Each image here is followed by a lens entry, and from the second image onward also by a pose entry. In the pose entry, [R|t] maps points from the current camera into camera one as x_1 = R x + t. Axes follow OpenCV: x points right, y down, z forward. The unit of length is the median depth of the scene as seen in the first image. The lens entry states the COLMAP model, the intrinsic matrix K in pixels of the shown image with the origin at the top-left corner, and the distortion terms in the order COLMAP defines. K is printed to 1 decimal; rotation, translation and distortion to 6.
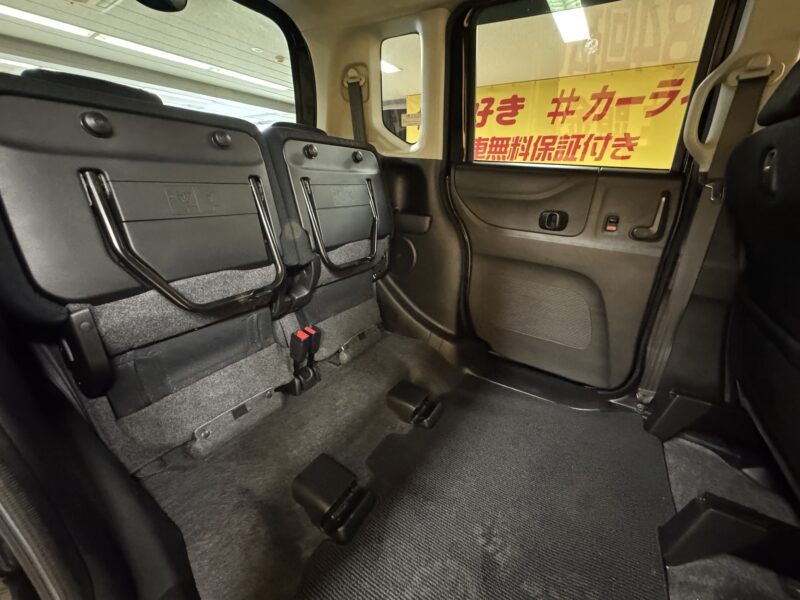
lens RADIAL K [[322.6, 0, 391.7], [0, 322.6, 301.1], [0, 0, 1]] dist [0.002579, 0.000071]
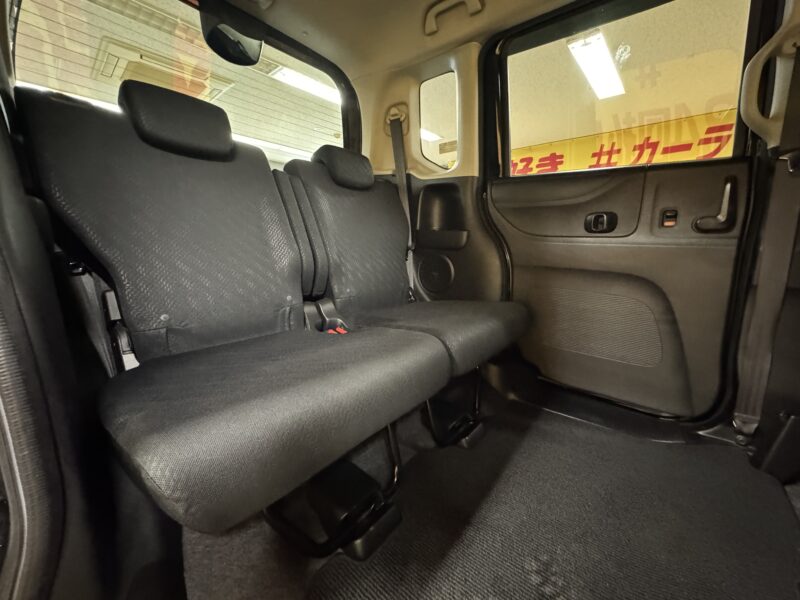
lens RADIAL K [[322.6, 0, 392.5], [0, 322.6, 300.8], [0, 0, 1]] dist [0.002579, 0.000071]
pose [[0.991384, 0.005388, -0.130876, 0.025362], [-0.030763, 0.980785, -0.192653, 0.173191], [0.127323, 0.195019, 0.972500, 0.054235]]
